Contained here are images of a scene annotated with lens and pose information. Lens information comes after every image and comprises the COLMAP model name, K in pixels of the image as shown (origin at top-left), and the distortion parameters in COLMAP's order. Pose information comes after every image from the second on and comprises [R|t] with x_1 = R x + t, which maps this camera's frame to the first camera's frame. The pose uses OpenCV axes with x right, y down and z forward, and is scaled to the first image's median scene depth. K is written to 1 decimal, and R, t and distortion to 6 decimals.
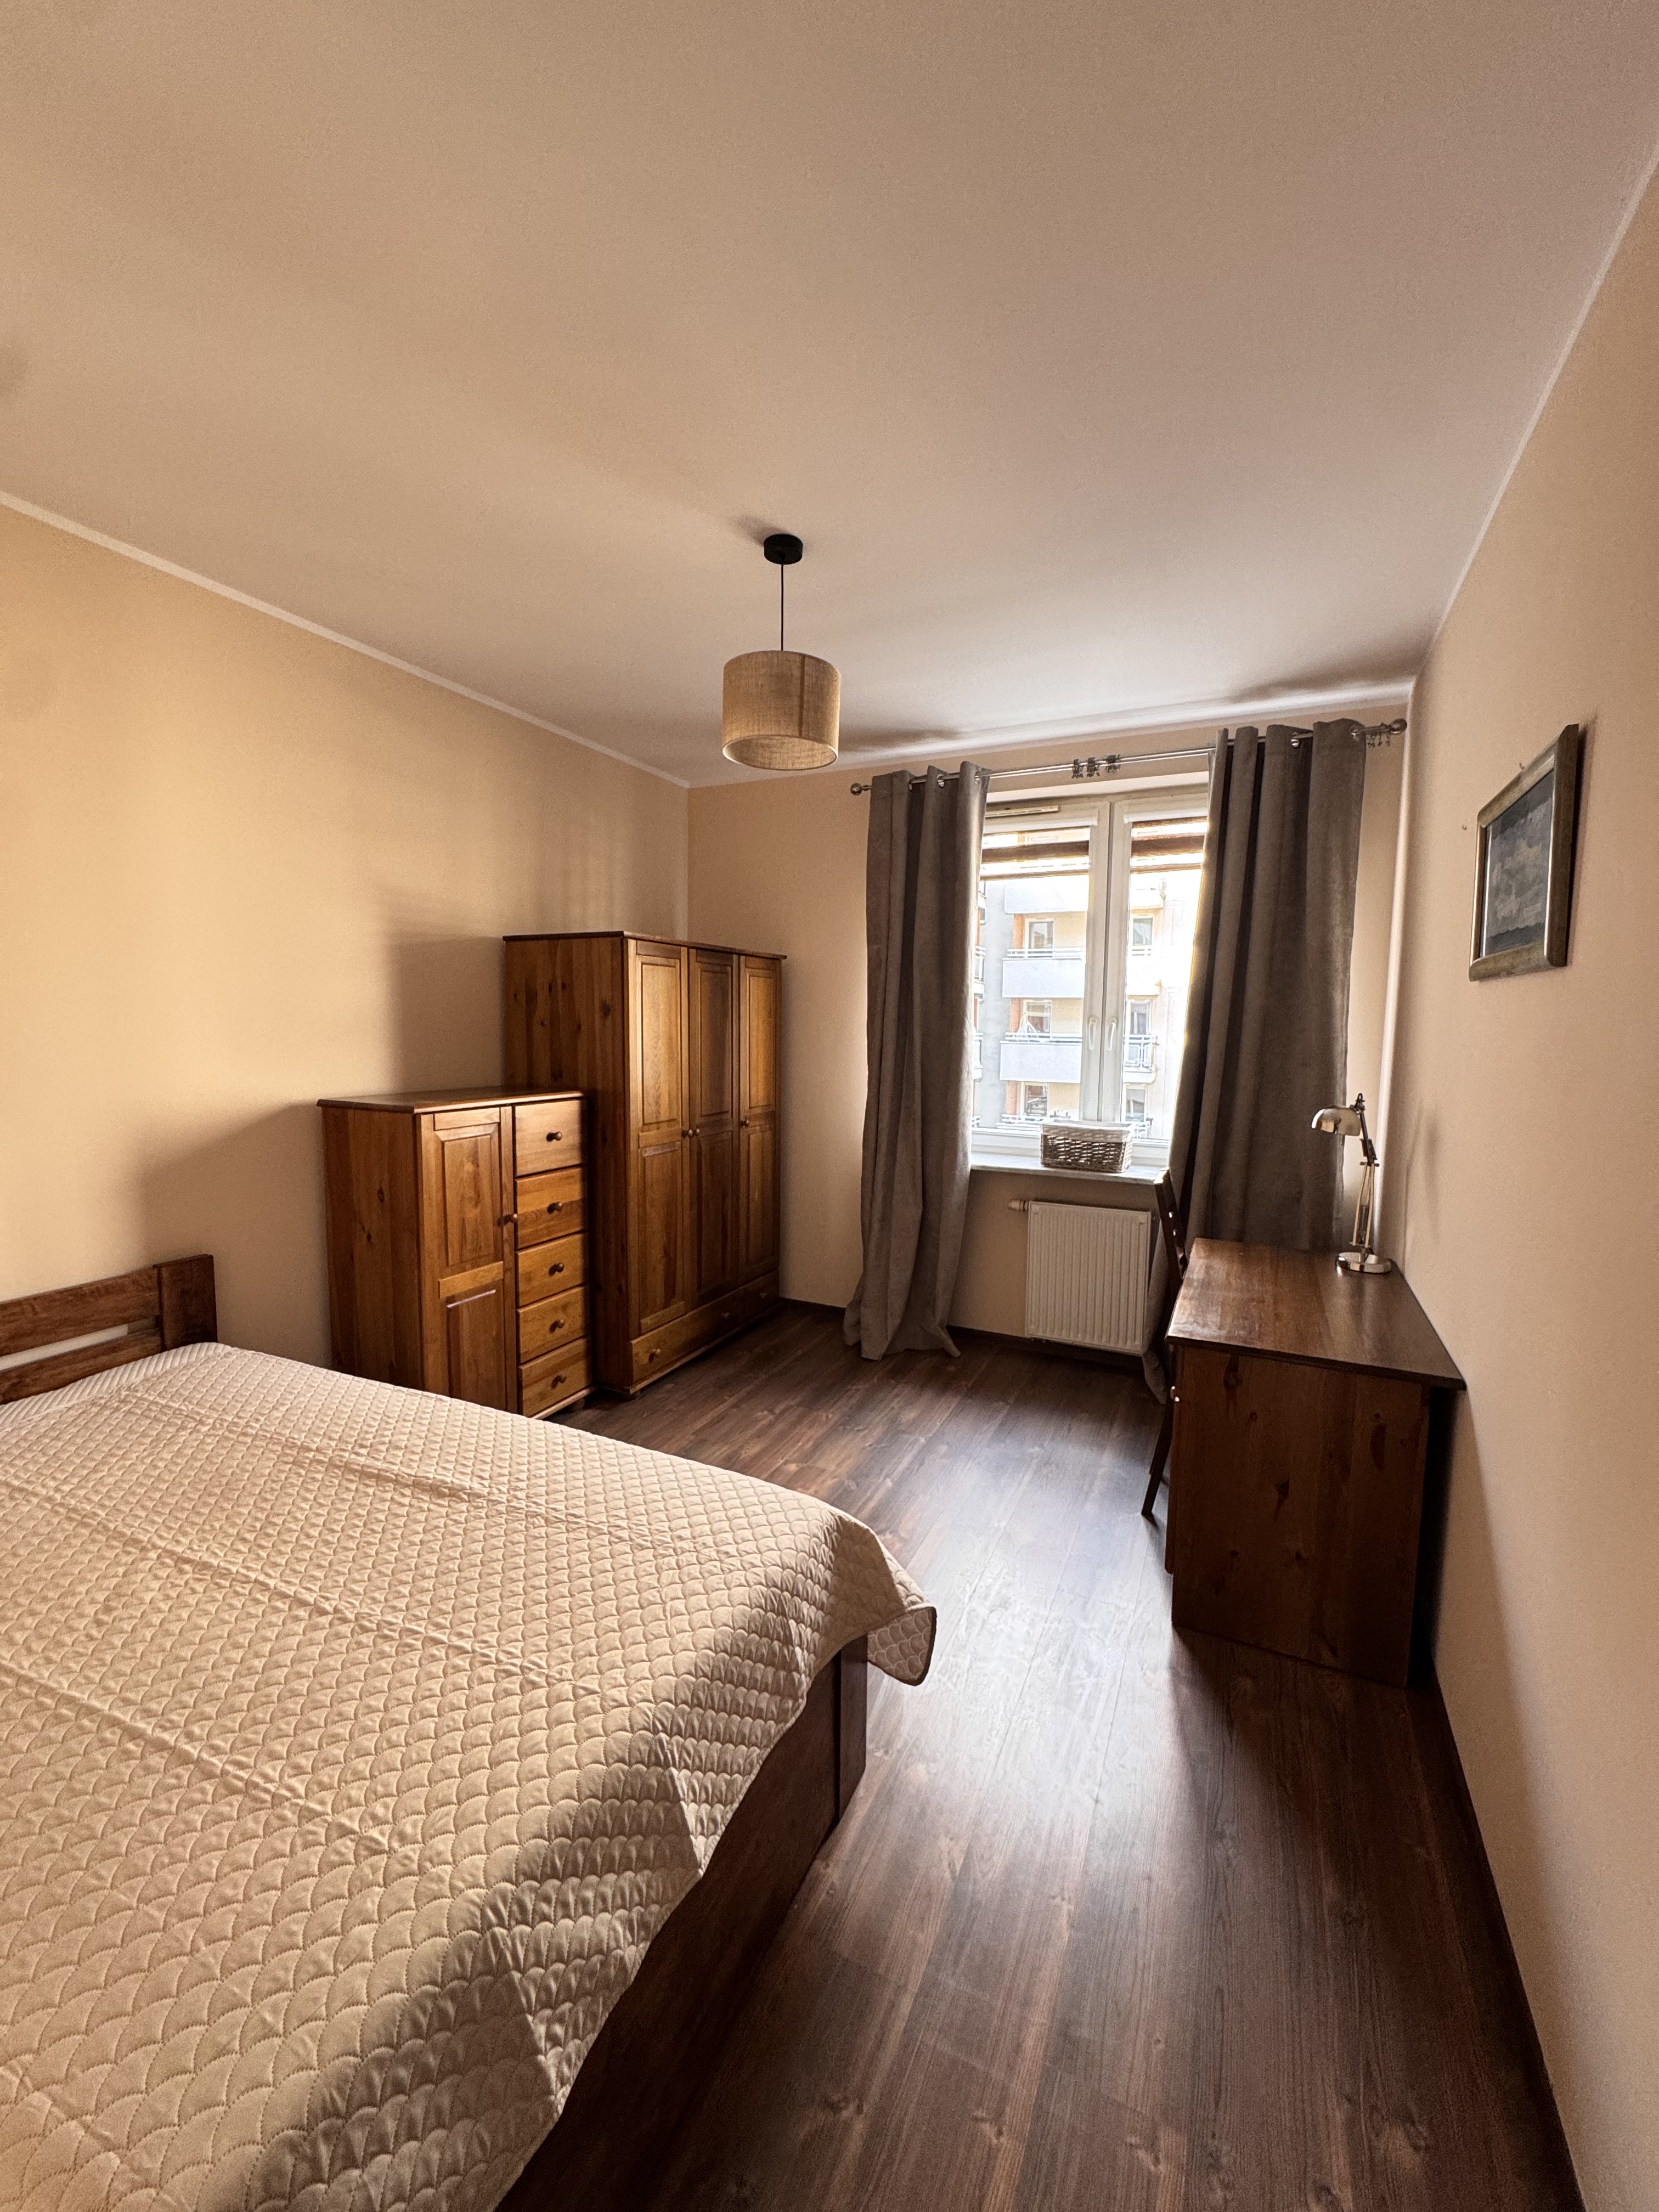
lens RADIAL K [[885.4, 0, 826.4], [0, 885.4, 1103.1], [0, 0, 1]] dist [-0.003805, 0.000646]
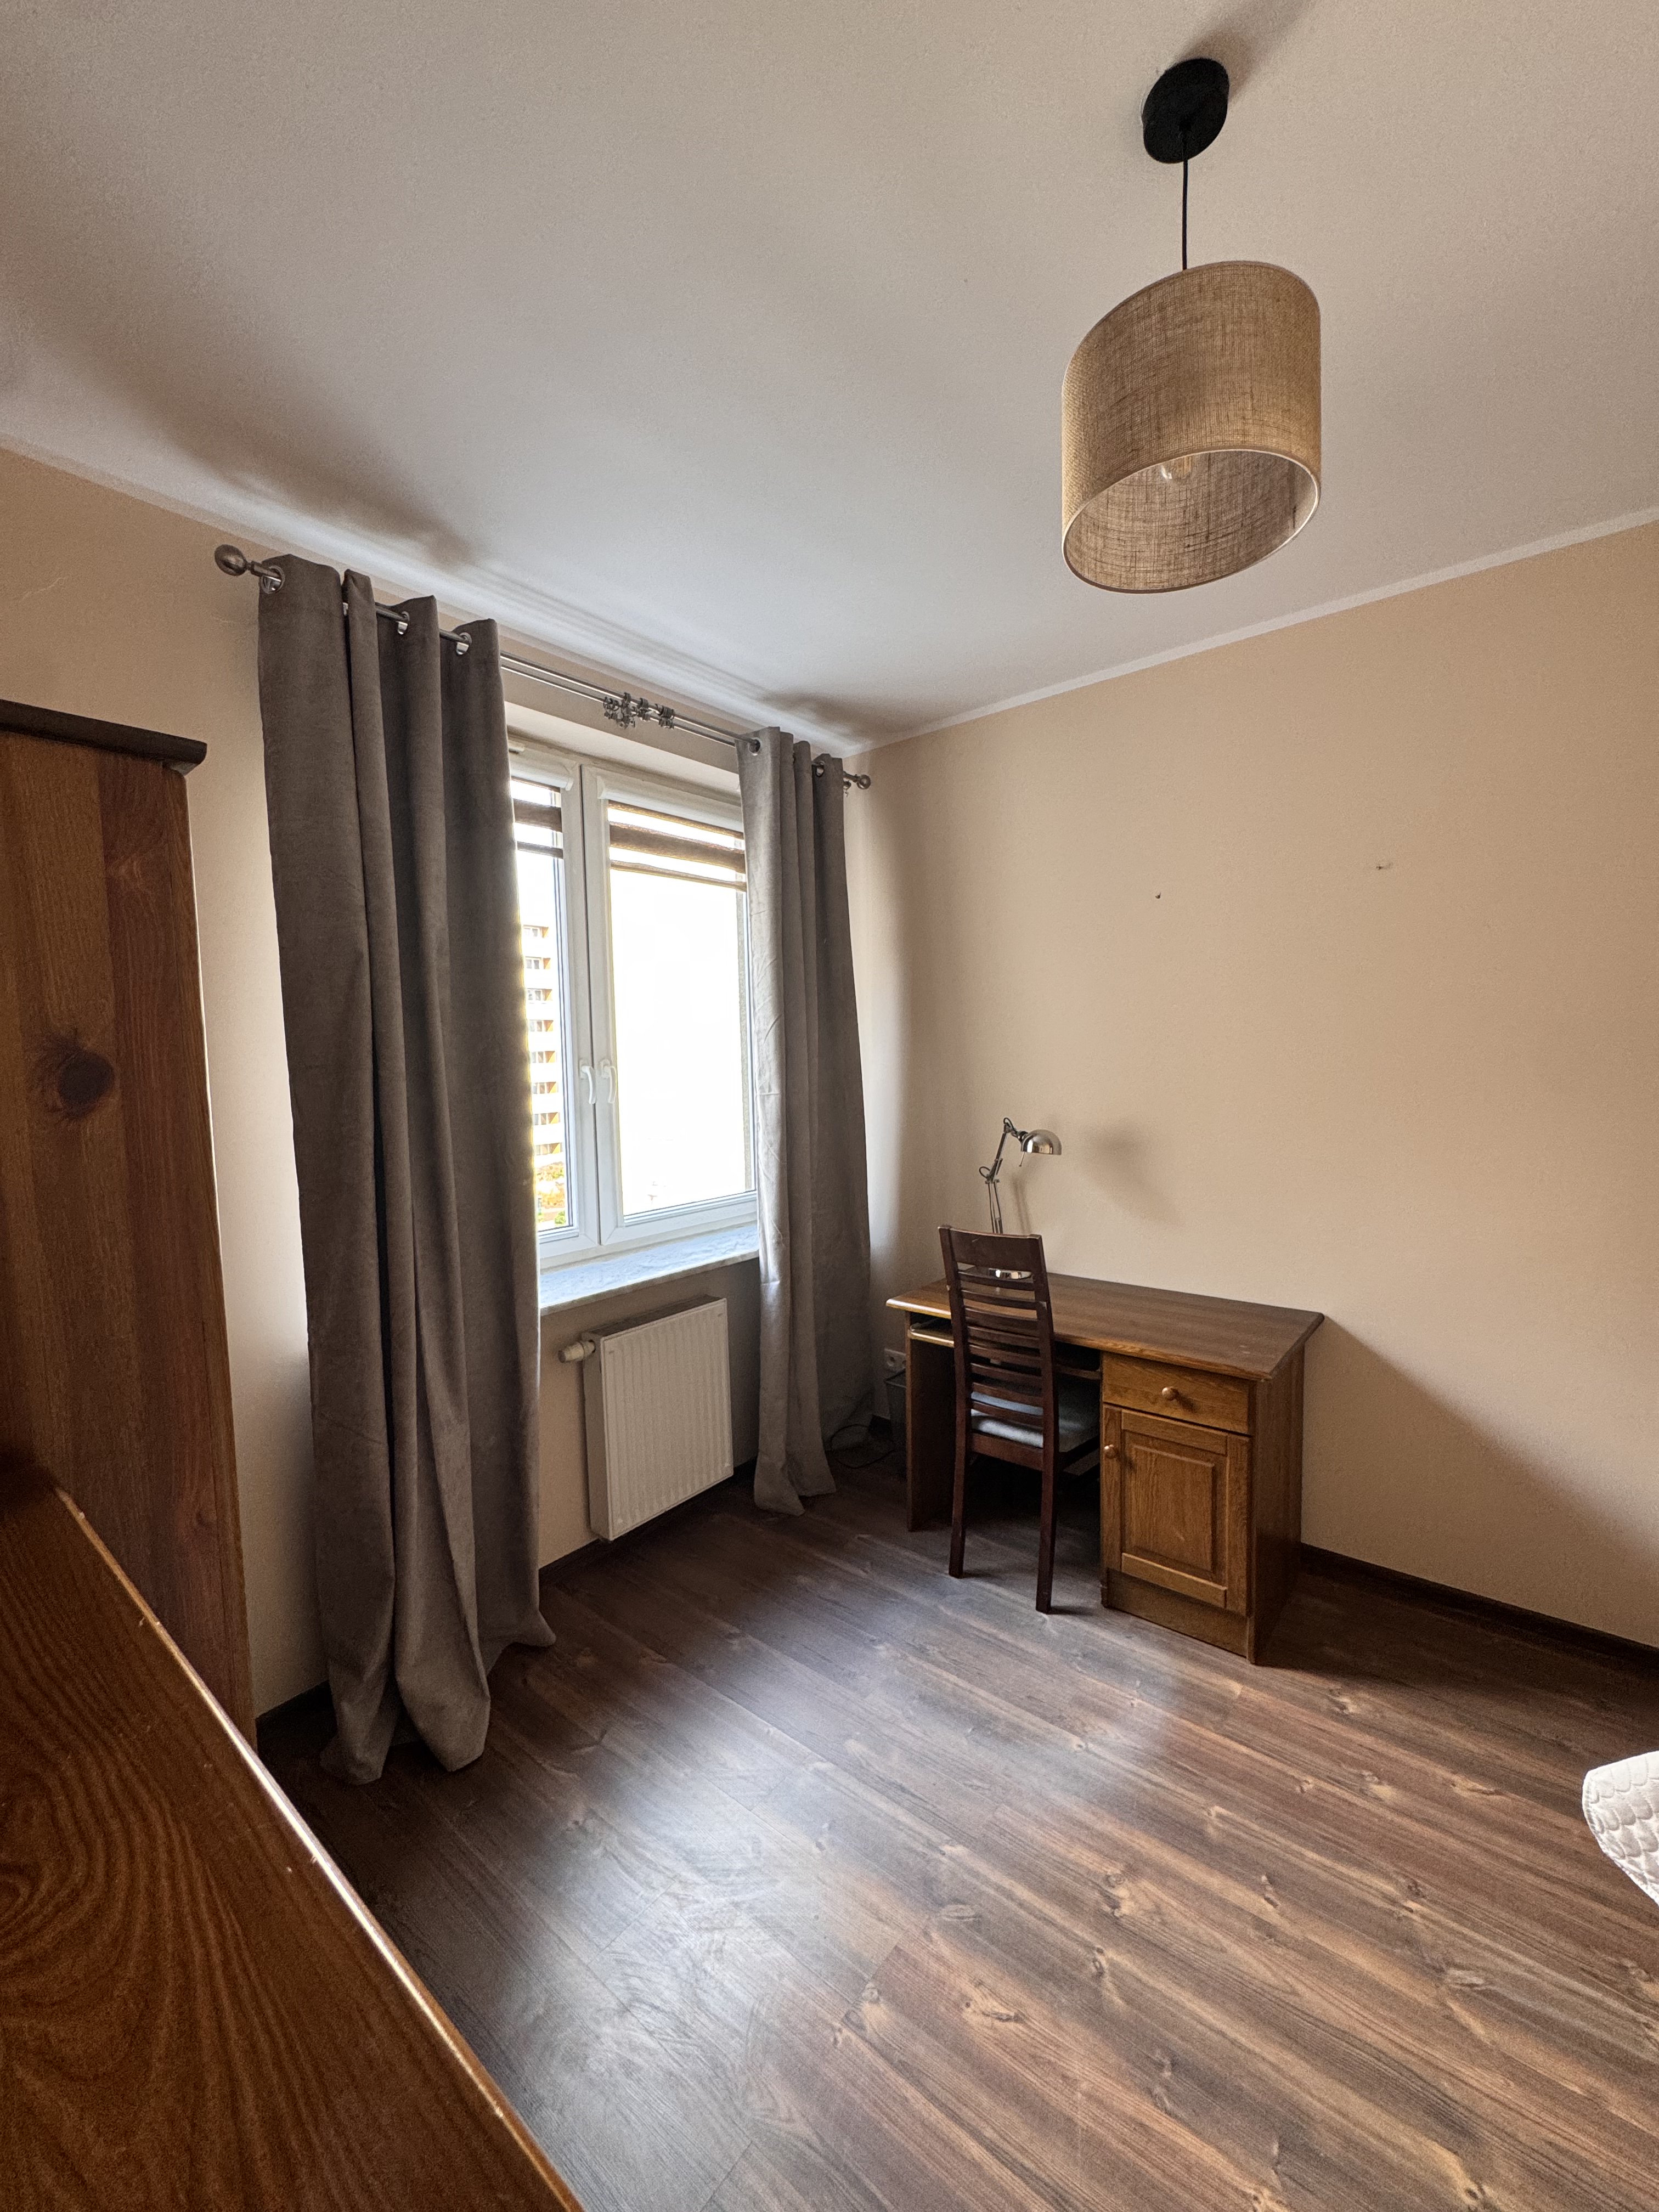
lens RADIAL K [[885.4, 0, 826.4], [0, 885.4, 1103.1], [0, 0, 1]] dist [-0.003805, 0.000646]
pose [[0.237352, -0.072397, 0.968722, -0.358490], [0.121189, 0.991635, 0.044416, -0.072470], [-0.963835, 0.106857, 0.244140, 0.663577]]
